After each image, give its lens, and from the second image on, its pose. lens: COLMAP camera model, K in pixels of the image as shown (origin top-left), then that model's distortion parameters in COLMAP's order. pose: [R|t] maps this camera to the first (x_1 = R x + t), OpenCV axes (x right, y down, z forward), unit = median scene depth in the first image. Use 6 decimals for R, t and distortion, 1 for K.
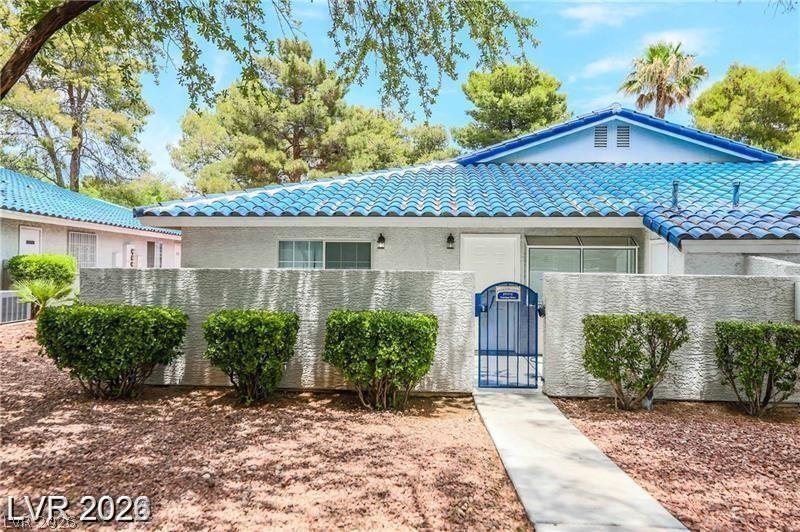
lens RADIAL K [[542.1, 0, 400.0], [0, 542.1, 266.0], [0, 0, 1]] dist [0.007737, 0.000894]
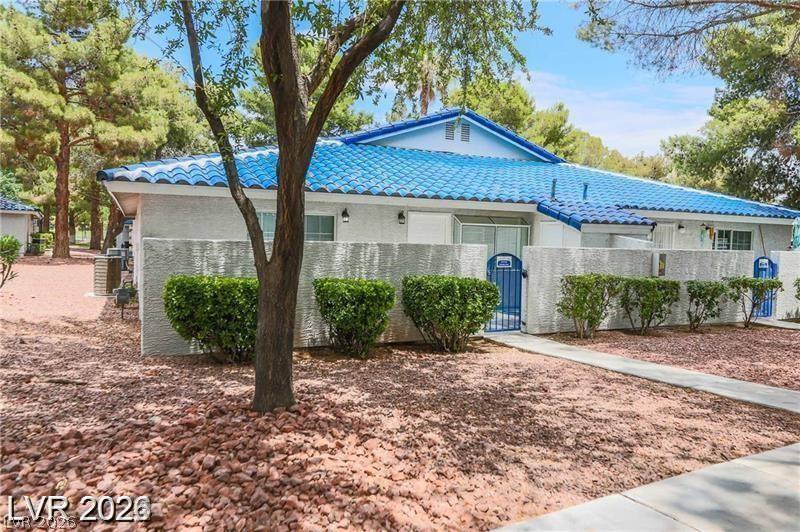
lens RADIAL K [[542.1, 0, 400.0], [0, 542.1, 266.0], [0, 0, 1]] dist [0.007737, 0.000894]
pose [[0.882009, -0.012933, 0.471054, -0.466161], [-0.016186, 0.998202, 0.057713, -0.008213], [-0.470954, -0.058528, 0.880214, -0.043596]]
